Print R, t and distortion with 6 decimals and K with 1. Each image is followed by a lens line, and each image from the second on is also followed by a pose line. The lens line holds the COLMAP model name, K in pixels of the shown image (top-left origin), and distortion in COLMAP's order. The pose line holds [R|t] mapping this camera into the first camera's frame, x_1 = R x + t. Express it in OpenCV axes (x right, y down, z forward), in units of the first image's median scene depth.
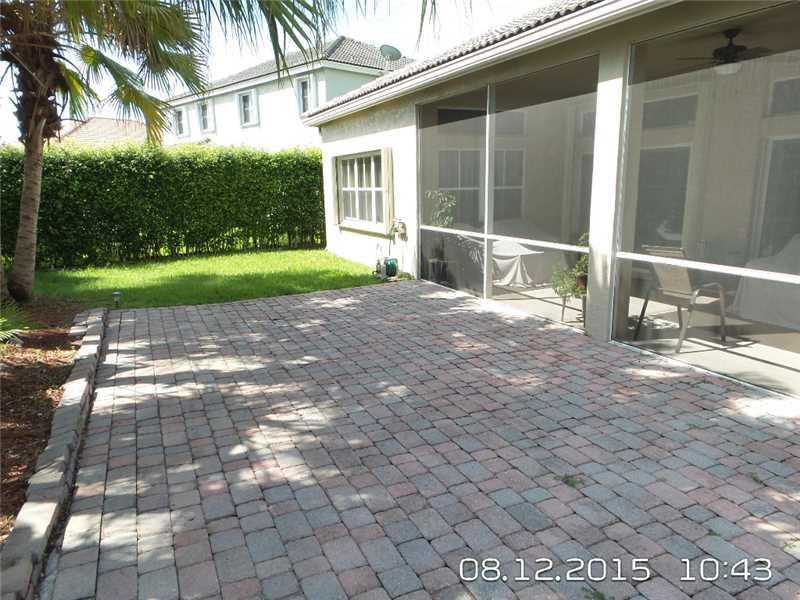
lens RADIAL K [[555.2, 0, 403.4], [0, 555.2, 301.4], [0, 0, 1]] dist [-0.003483, 0.013662]
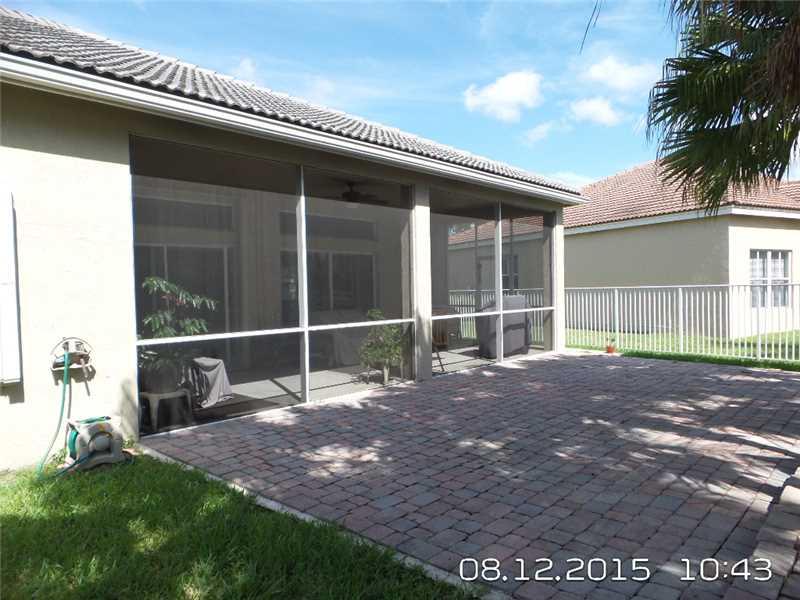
lens RADIAL K [[555.2, 0, 396.6], [0, 555.2, 303.0], [0, 0, 1]] dist [-0.003483, 0.013662]
pose [[-0.370135, -0.002720, 0.928974, -1.011917], [0.217341, 0.971989, 0.089442, -0.287413], [-0.903196, 0.235010, -0.359176, 1.654703]]
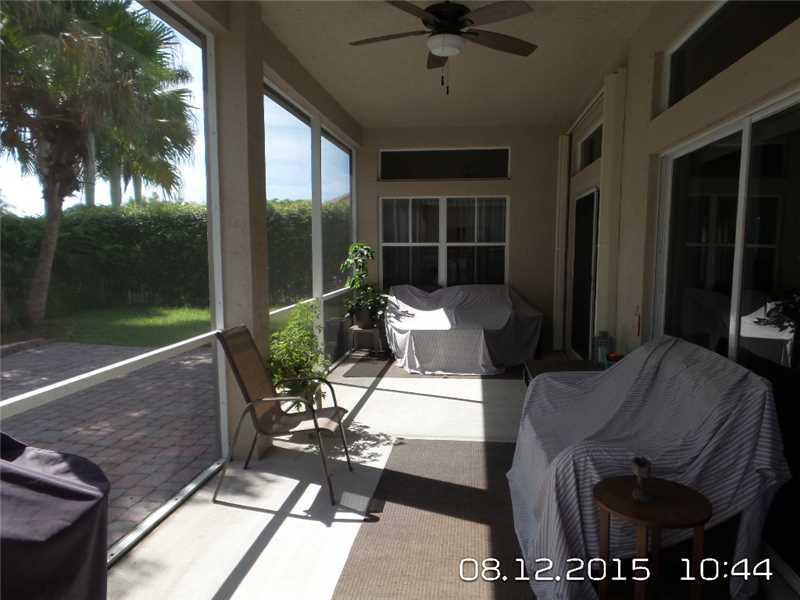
lens RADIAL K [[555.2, 0, 401.6], [0, 555.2, 299.5], [0, 0, 1]] dist [-0.003483, 0.013662]
pose [[0.850156, 0.065417, -0.522452, 0.946391], [-0.122507, 0.989596, -0.075440, -0.103317], [0.512082, 0.128140, 0.849325, 0.542963]]
